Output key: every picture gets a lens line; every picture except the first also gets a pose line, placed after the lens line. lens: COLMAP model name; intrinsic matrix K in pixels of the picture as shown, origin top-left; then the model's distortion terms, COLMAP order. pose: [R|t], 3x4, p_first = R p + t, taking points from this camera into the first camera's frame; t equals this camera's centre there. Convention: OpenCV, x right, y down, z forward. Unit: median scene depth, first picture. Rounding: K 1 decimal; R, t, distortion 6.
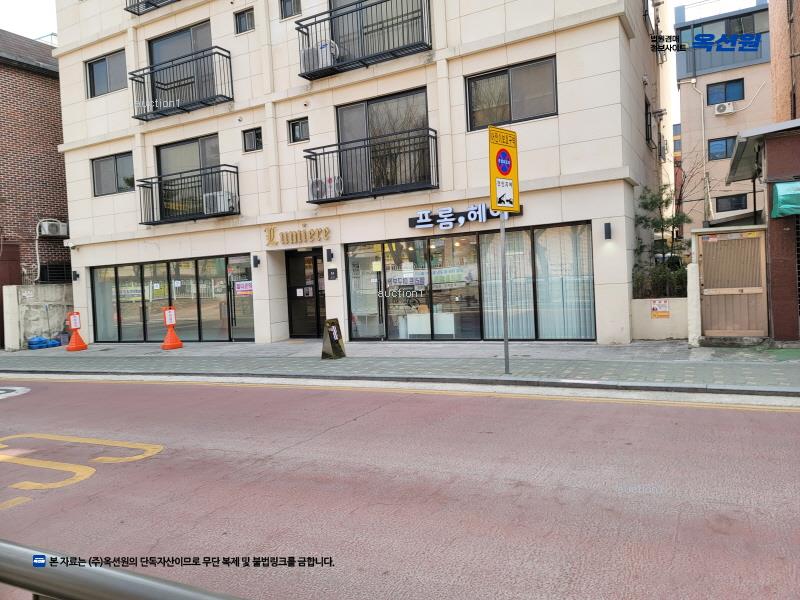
lens RADIAL K [[595.1, 0, 400.0], [0, 595.1, 300.0], [0, 0, 1]] dist [0.078113, -0.080299]
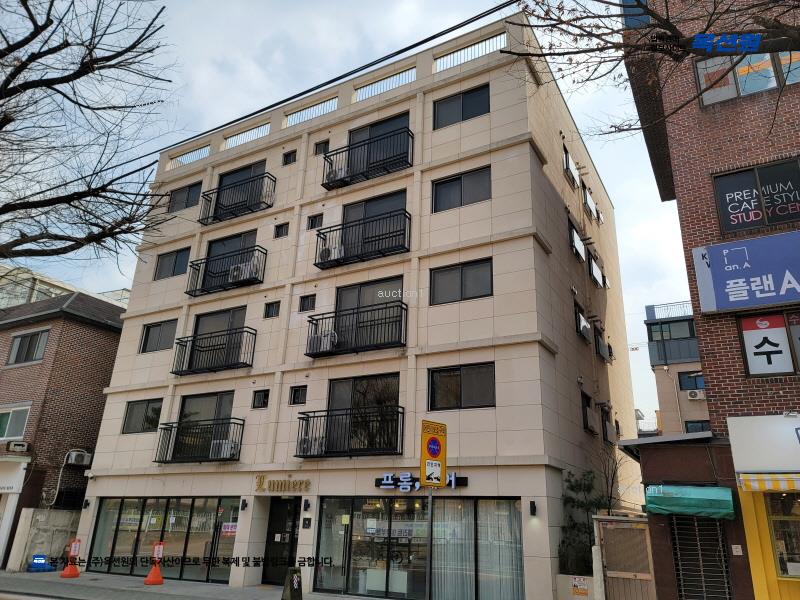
lens RADIAL K [[595.1, 0, 400.0], [0, 595.1, 300.0], [0, 0, 1]] dist [0.078113, -0.080299]
pose [[0.995880, 0.073942, -0.052495, 0.086325], [-0.088433, 0.920029, -0.381740, -0.012309], [0.020070, 0.384810, 0.922778, -0.199318]]
